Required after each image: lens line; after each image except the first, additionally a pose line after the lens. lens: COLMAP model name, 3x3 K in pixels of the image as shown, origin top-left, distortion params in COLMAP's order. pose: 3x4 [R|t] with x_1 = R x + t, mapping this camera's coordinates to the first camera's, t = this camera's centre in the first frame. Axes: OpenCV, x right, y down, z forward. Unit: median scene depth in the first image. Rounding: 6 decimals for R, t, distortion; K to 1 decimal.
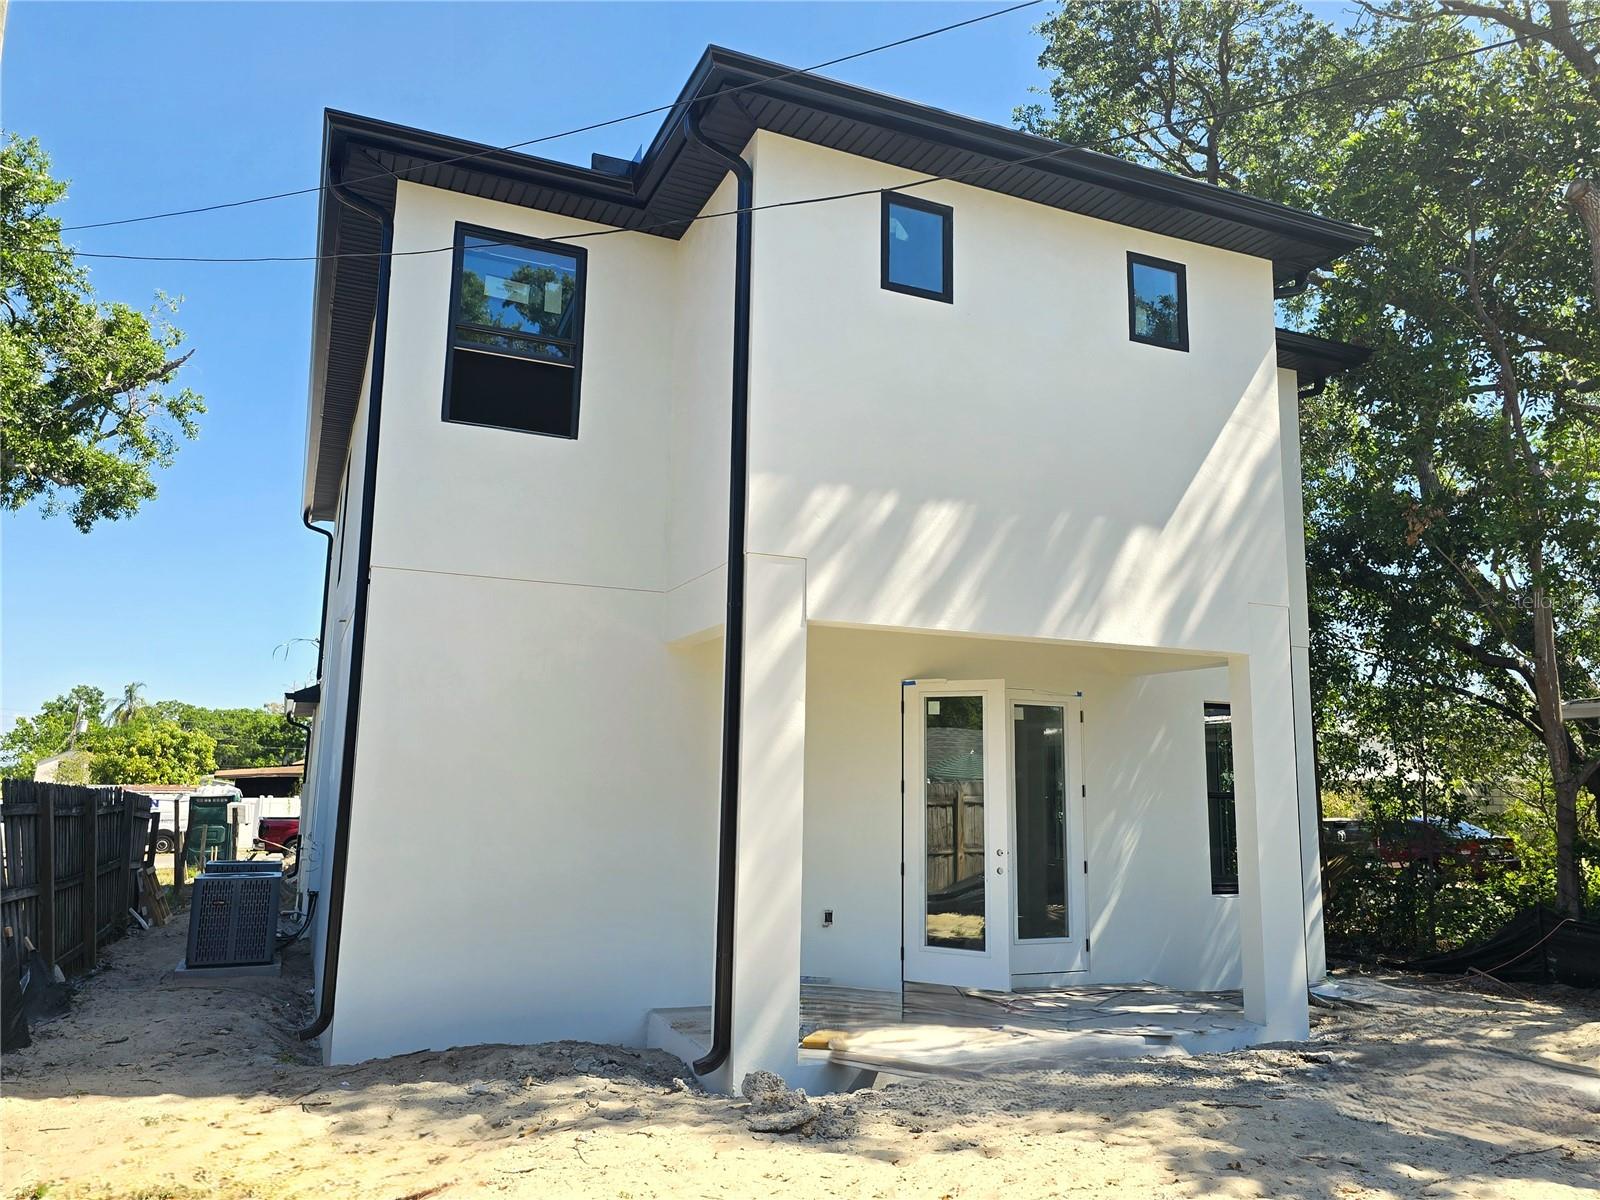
lens RADIAL K [[1162.7, 0, 807.9], [0, 1162.7, 584.3], [0, 0, 1]] dist [0.030255, 0.000842]
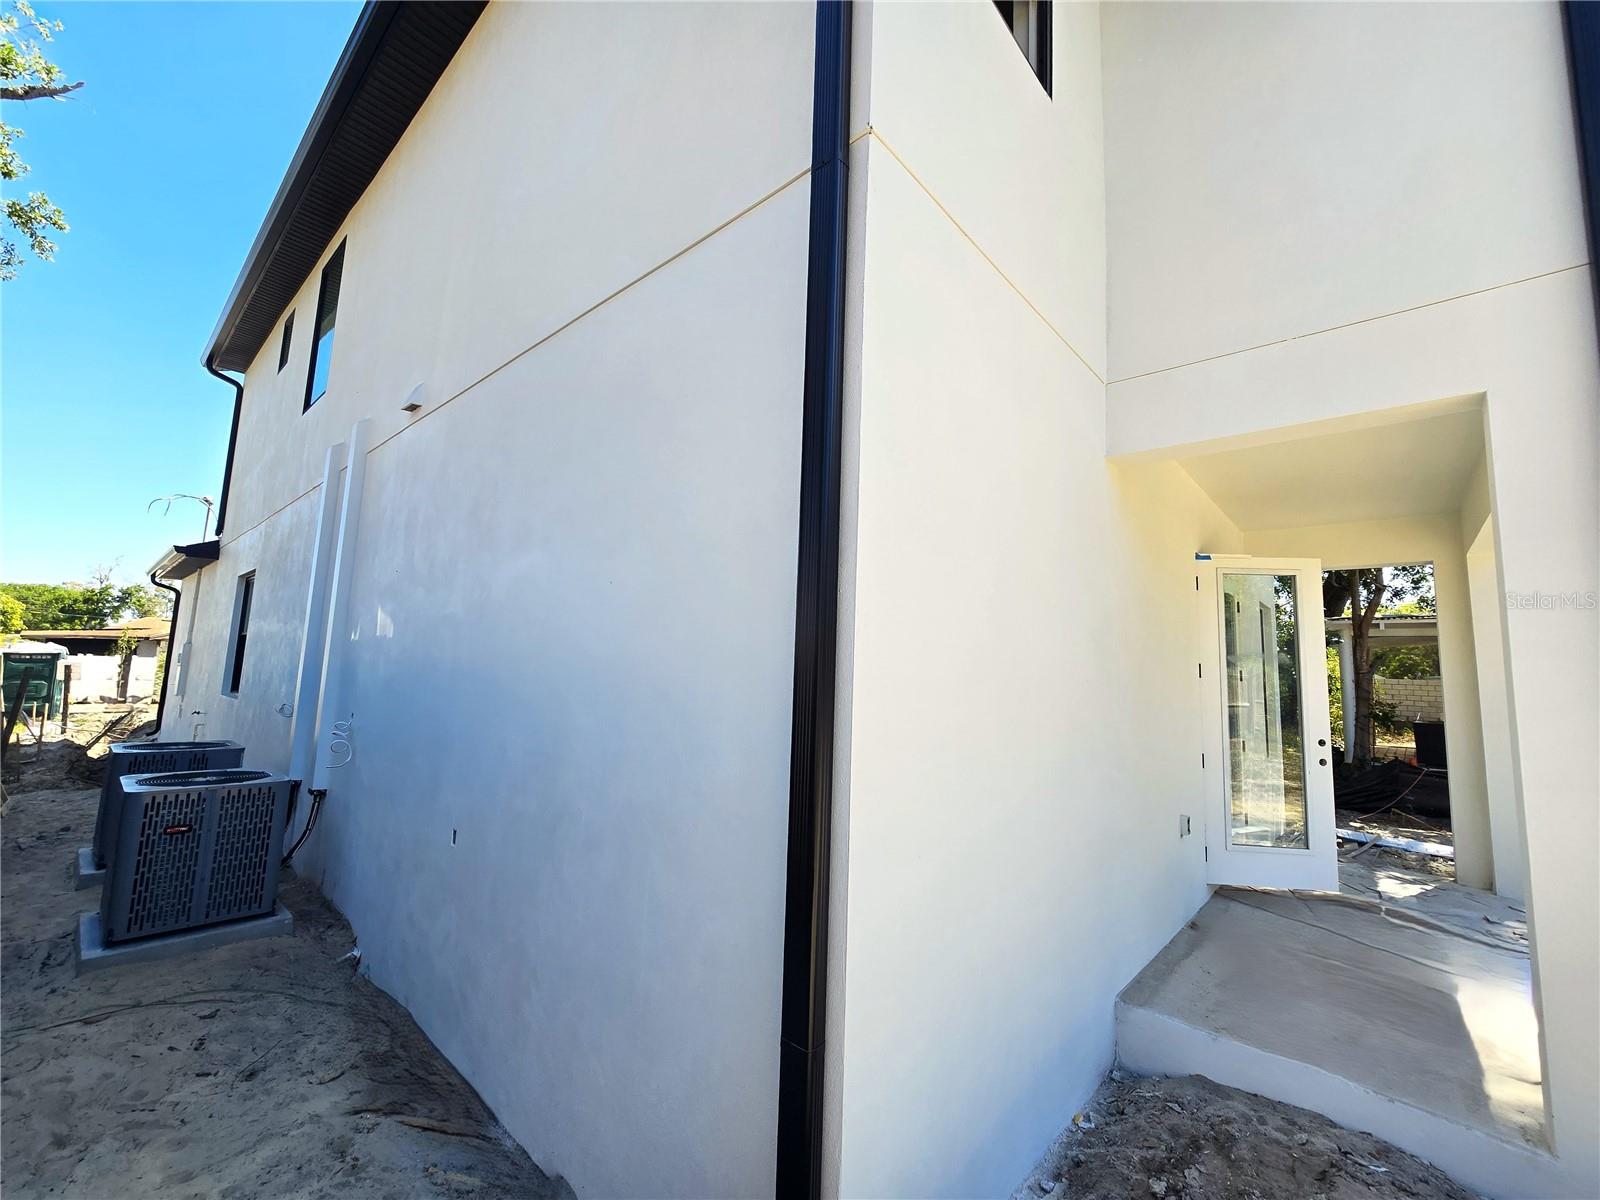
lens RADIAL K [[653.9, 0, 804.7], [0, 653.9, 591.6], [0, 0, 1]] dist [-0.002984, -0.000720]
pose [[0.909934, 0.069647, 0.408863, -0.360272], [-0.095261, 0.994541, 0.042595, 0.106628], [-0.403664, -0.077707, 0.911601, 0.585297]]
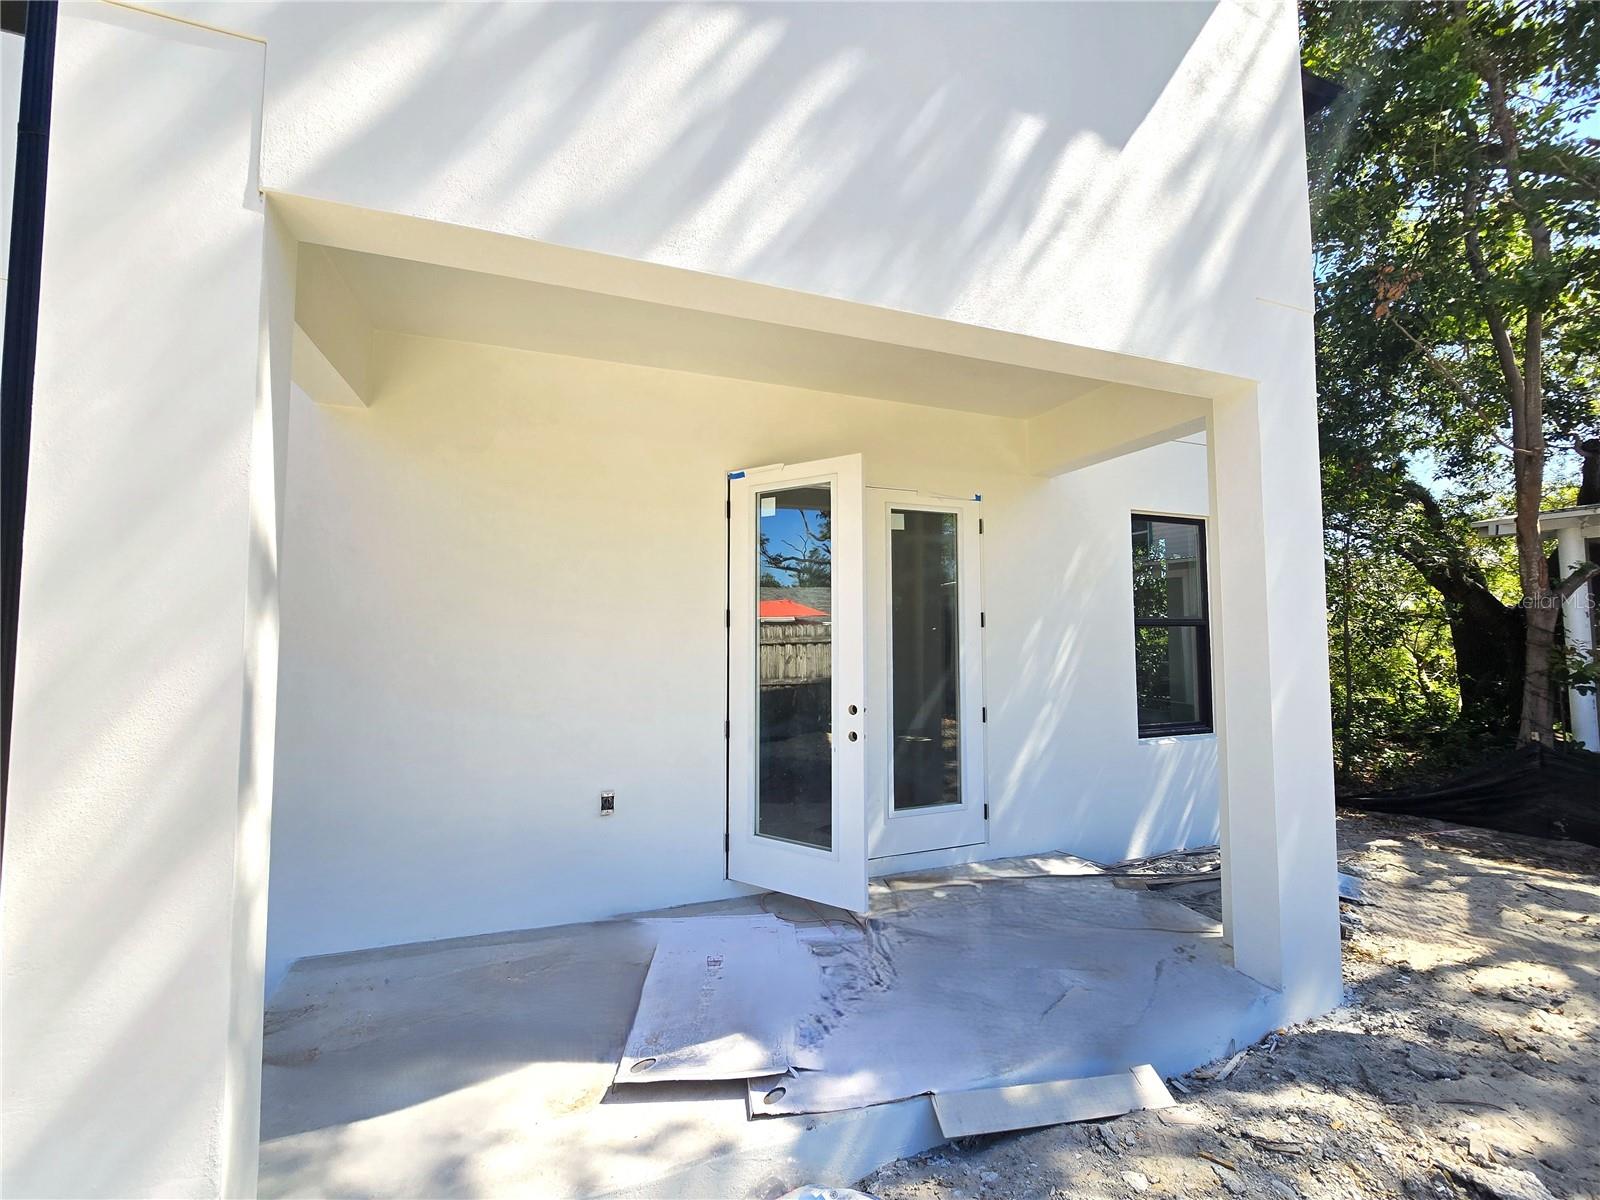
lens RADIAL K [[651.8, 0, 800.2], [0, 651.8, 593.0], [0, 0, 1]] dist [-0.000211, 0.000226]
pose [[0.998346, -0.022348, -0.052974, 0.129187], [0.028215, 0.993225, 0.112728, 0.099891], [0.050095, -0.114037, 0.992213, 0.526561]]
